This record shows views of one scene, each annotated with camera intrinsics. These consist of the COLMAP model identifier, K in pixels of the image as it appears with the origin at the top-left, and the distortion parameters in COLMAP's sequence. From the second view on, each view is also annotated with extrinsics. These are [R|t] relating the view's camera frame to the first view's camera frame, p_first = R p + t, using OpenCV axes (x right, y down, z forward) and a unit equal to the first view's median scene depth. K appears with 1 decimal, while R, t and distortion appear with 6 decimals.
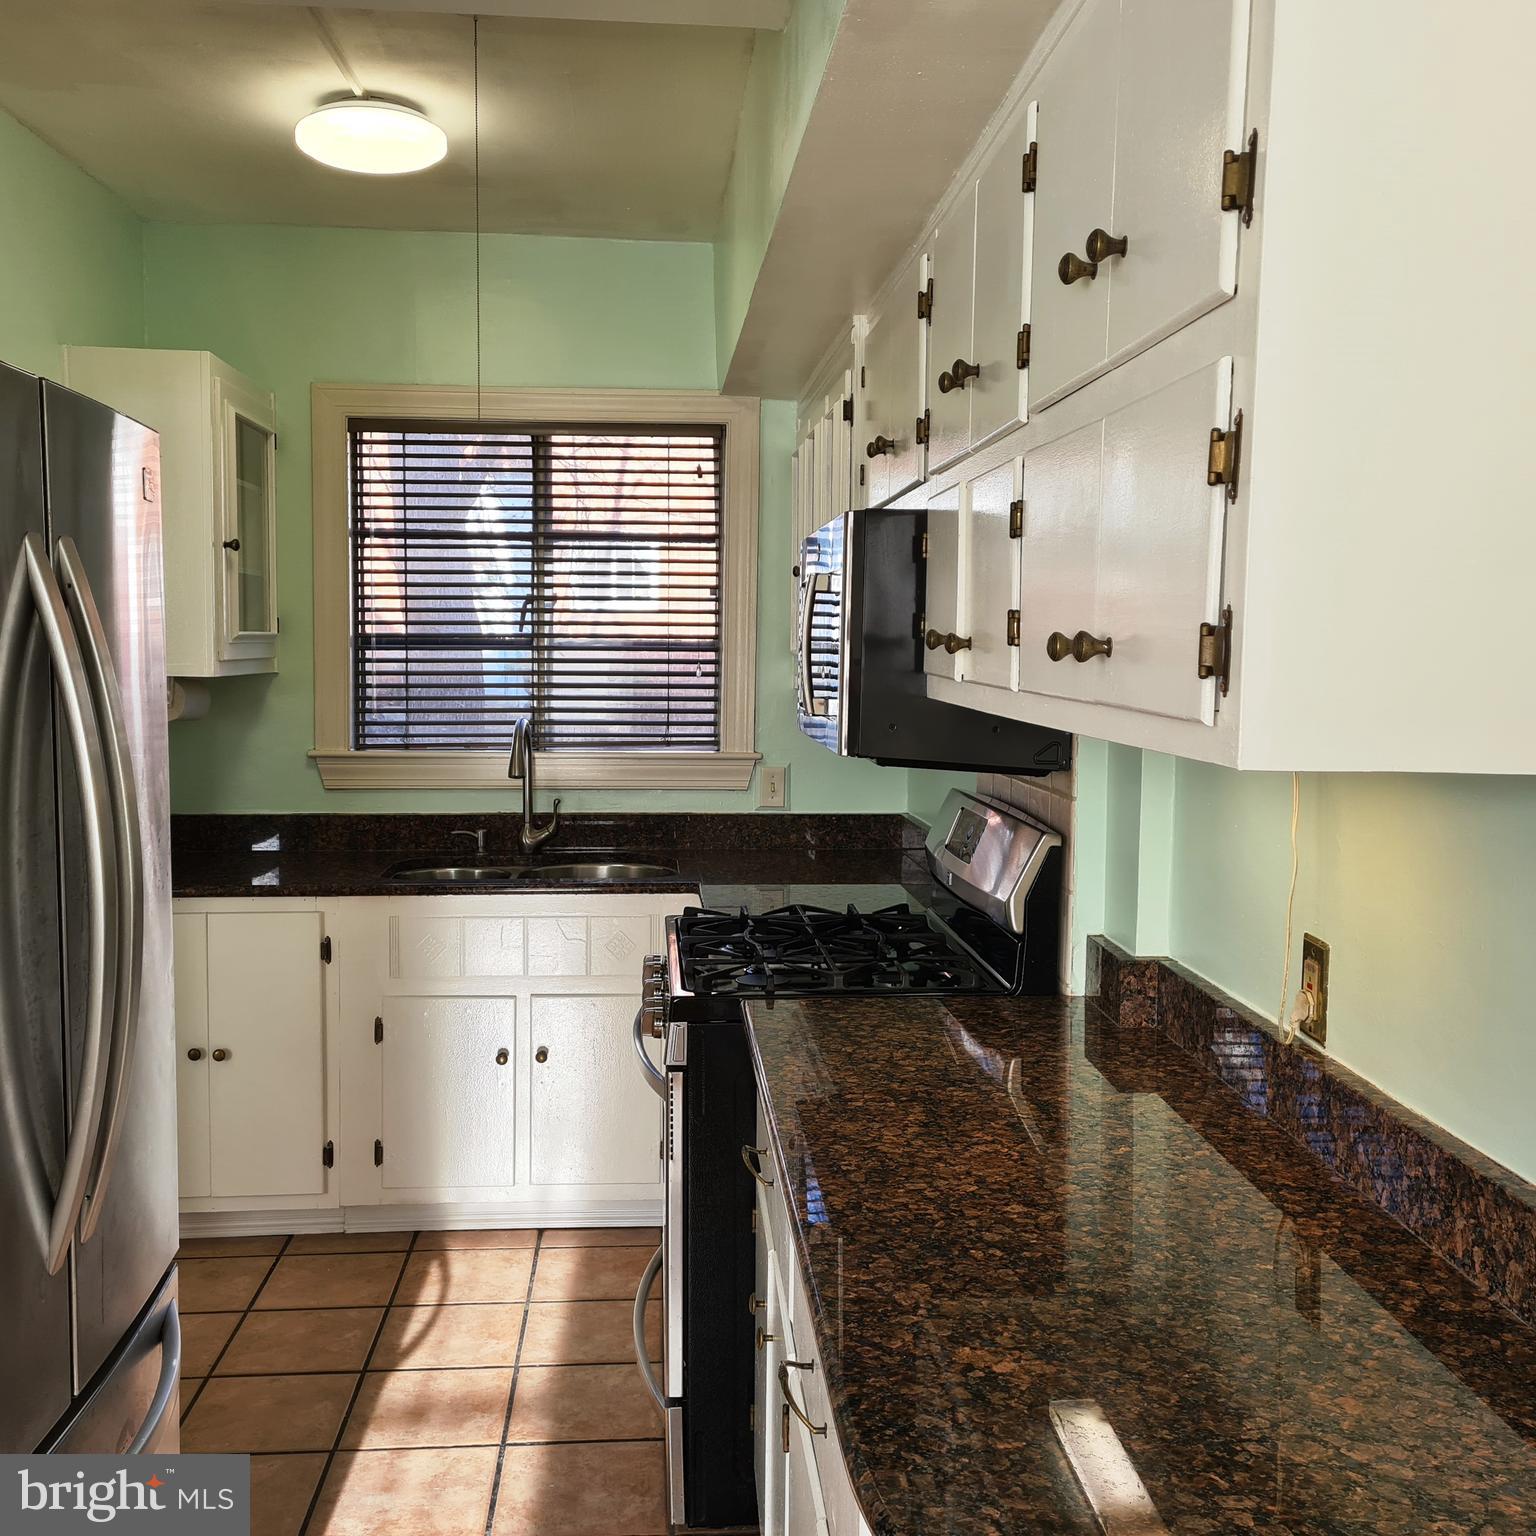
lens RADIAL K [[1536.8, 0, 765.7], [0, 1536.8, 761.6], [0, 0, 1]] dist [0.066394, -0.027547]
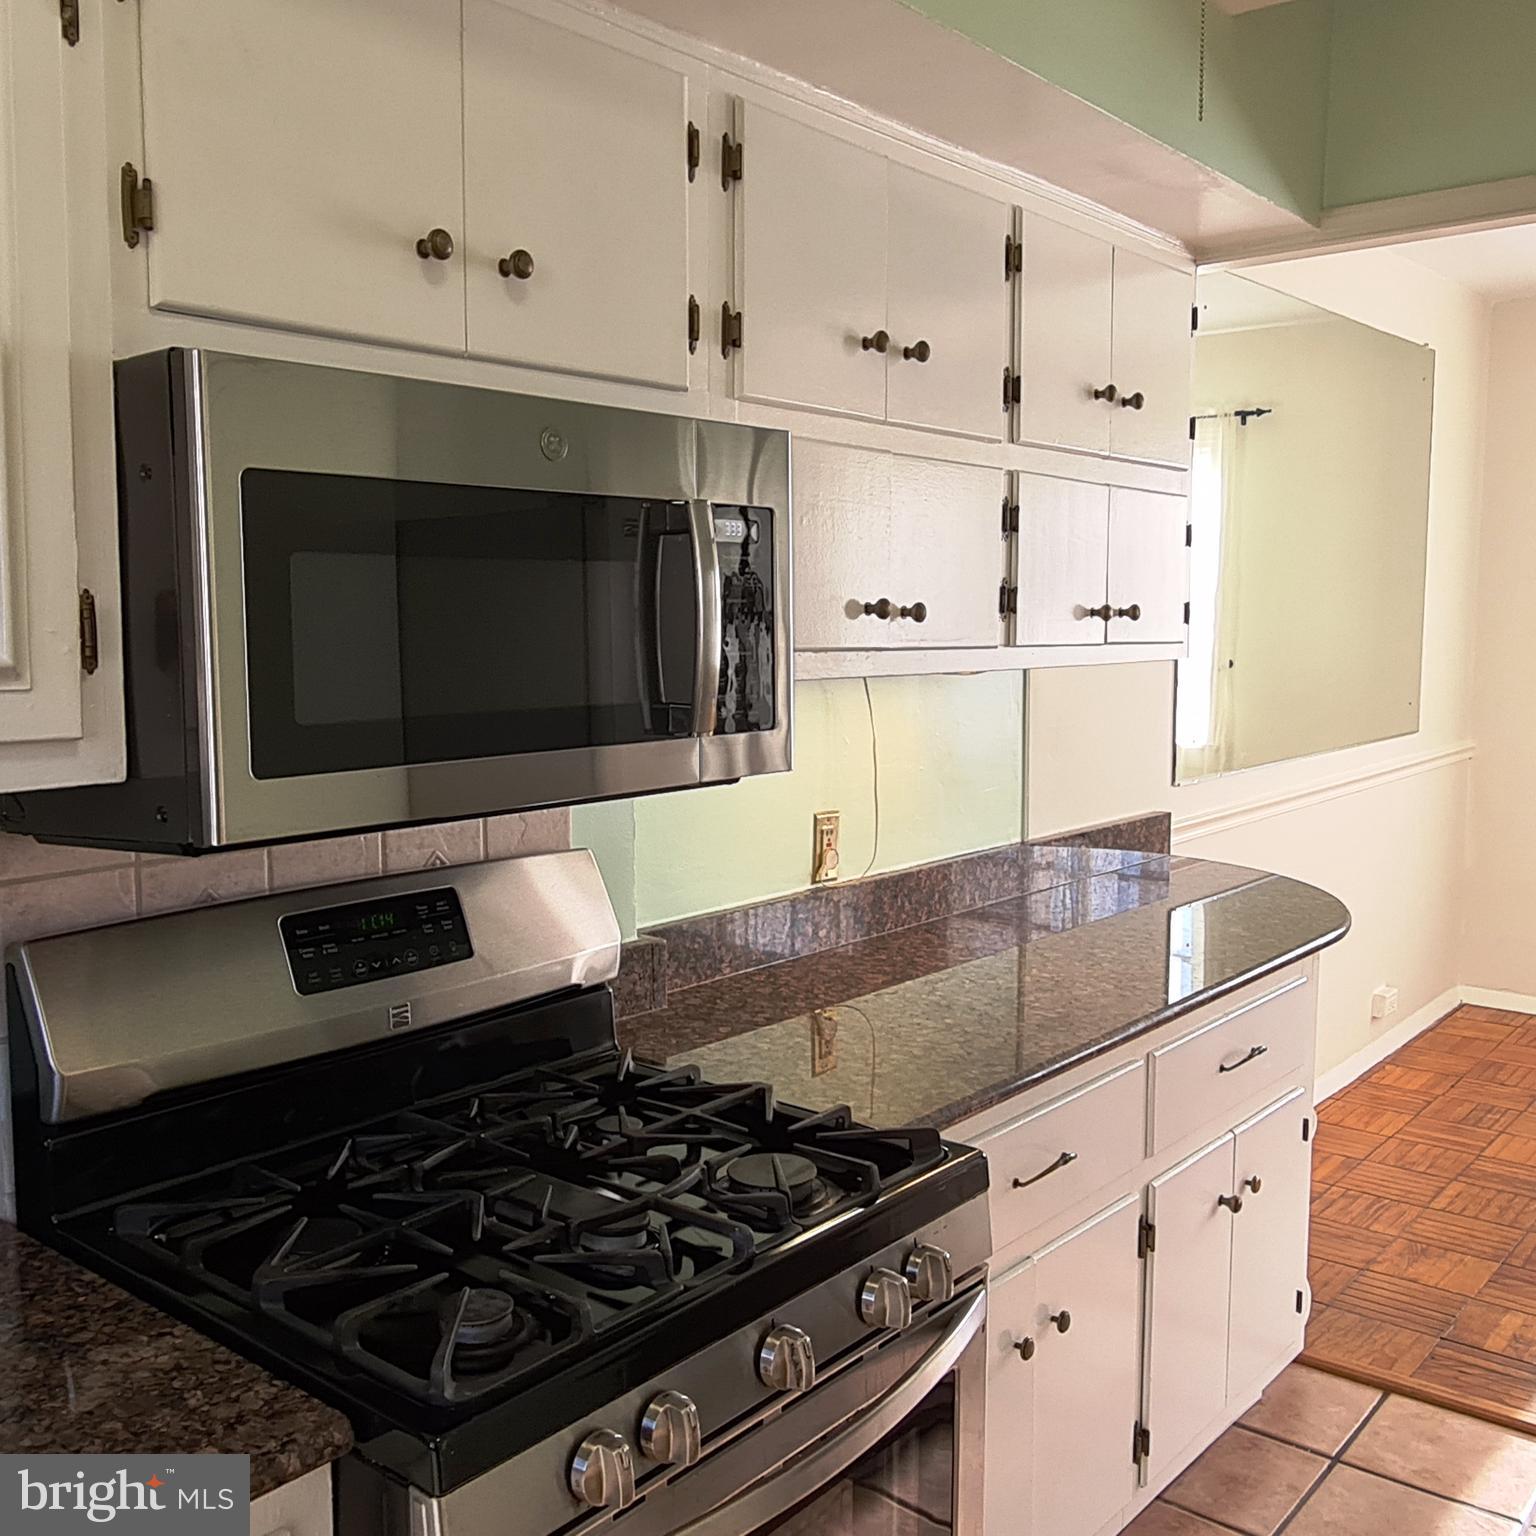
lens RADIAL K [[1535.1, 0, 768.0], [0, 1535.1, 768.0], [0, 0, 1]] dist [-0.006550, -0.012314]
pose [[-0.719475, -0.079857, 0.689912, -0.254676], [0.050205, 0.984789, 0.166344, -0.072244], [-0.692702, 0.154318, -0.704521, 0.877453]]
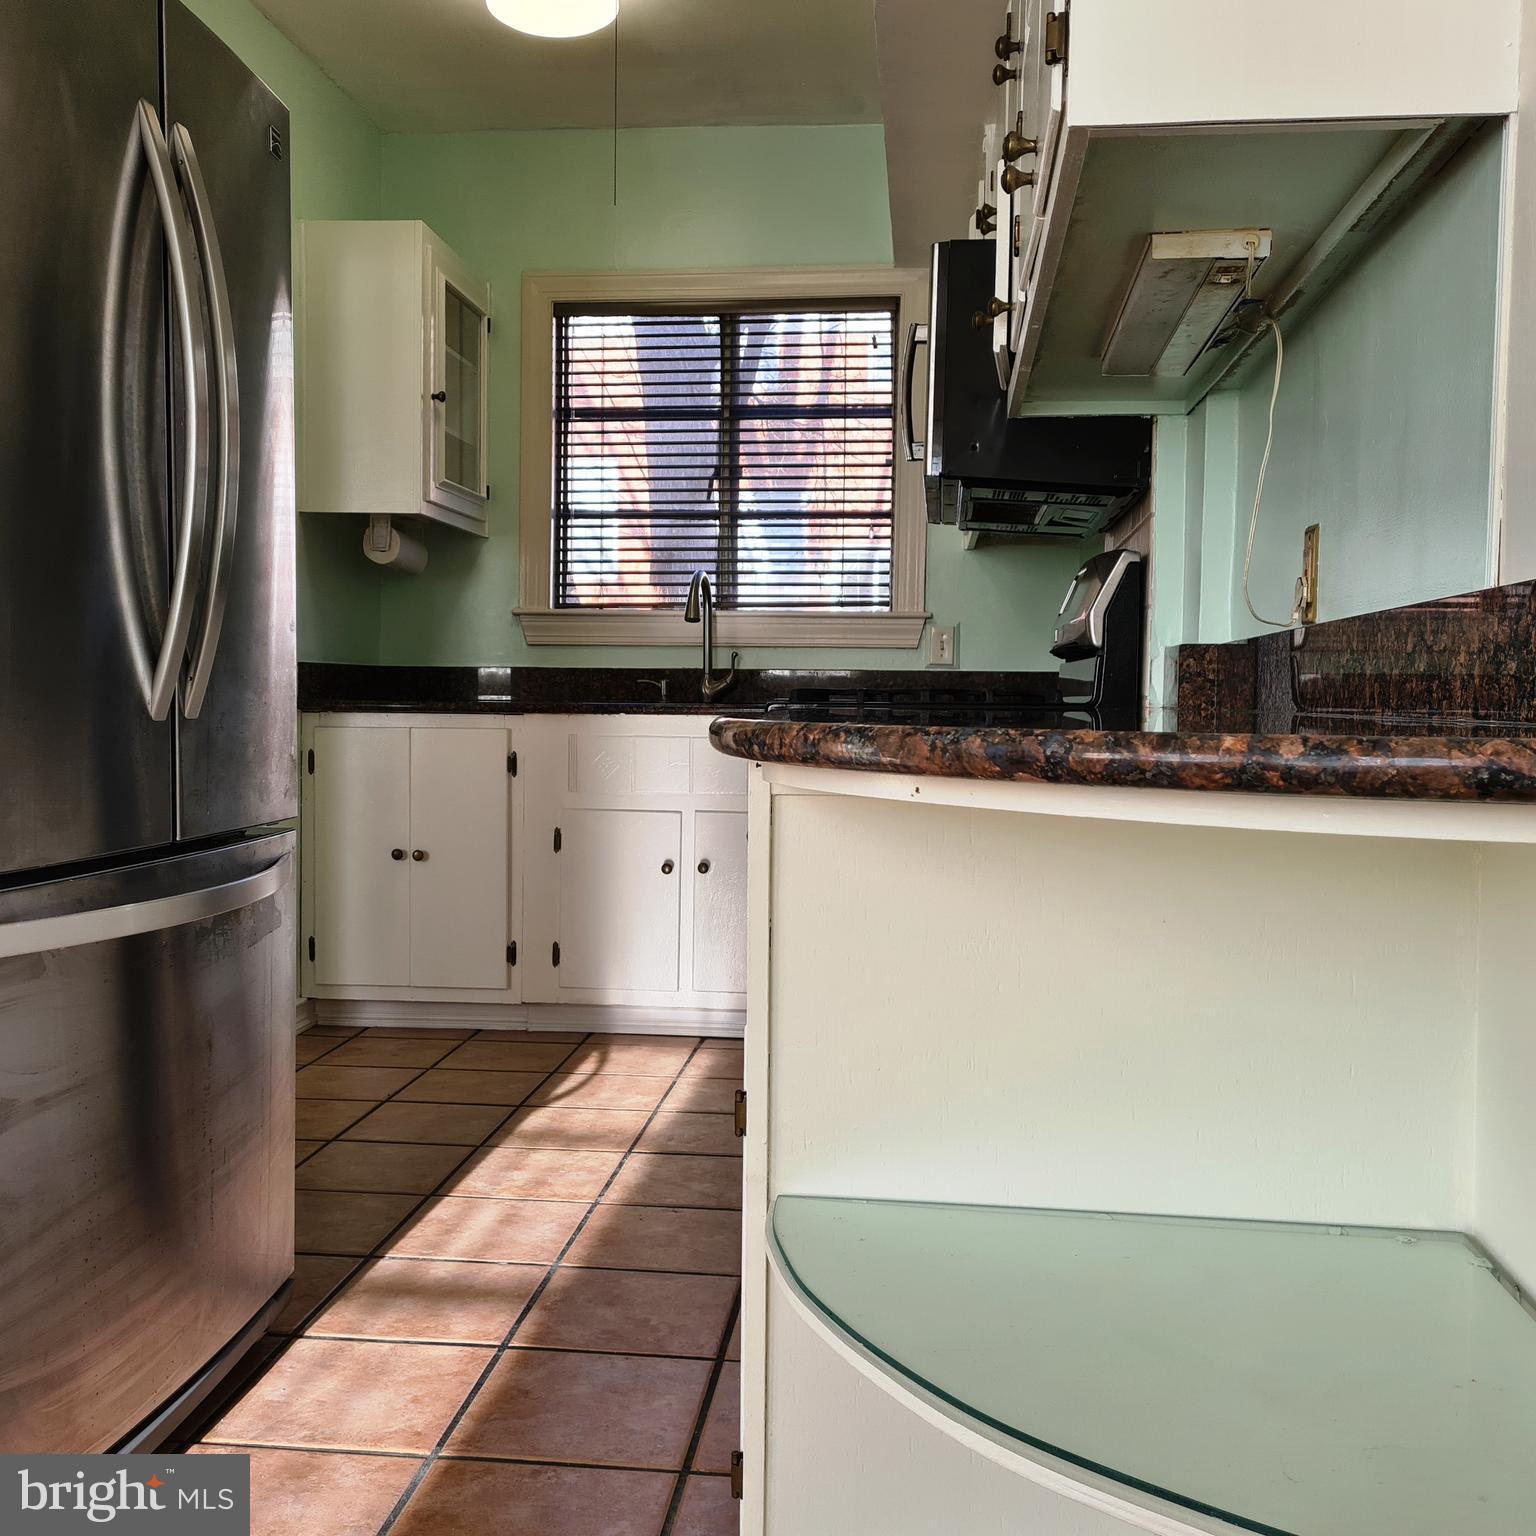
lens RADIAL K [[1542.1, 0, 775.0], [0, 1542.1, 753.2], [0, 0, 1]] dist [0.069972, -0.048195]
pose [[0.984165, 0.009714, -0.176987, 0.080132], [-0.016811, 0.999112, -0.038642, 0.134172], [0.176455, 0.041005, 0.983454, -0.036540]]
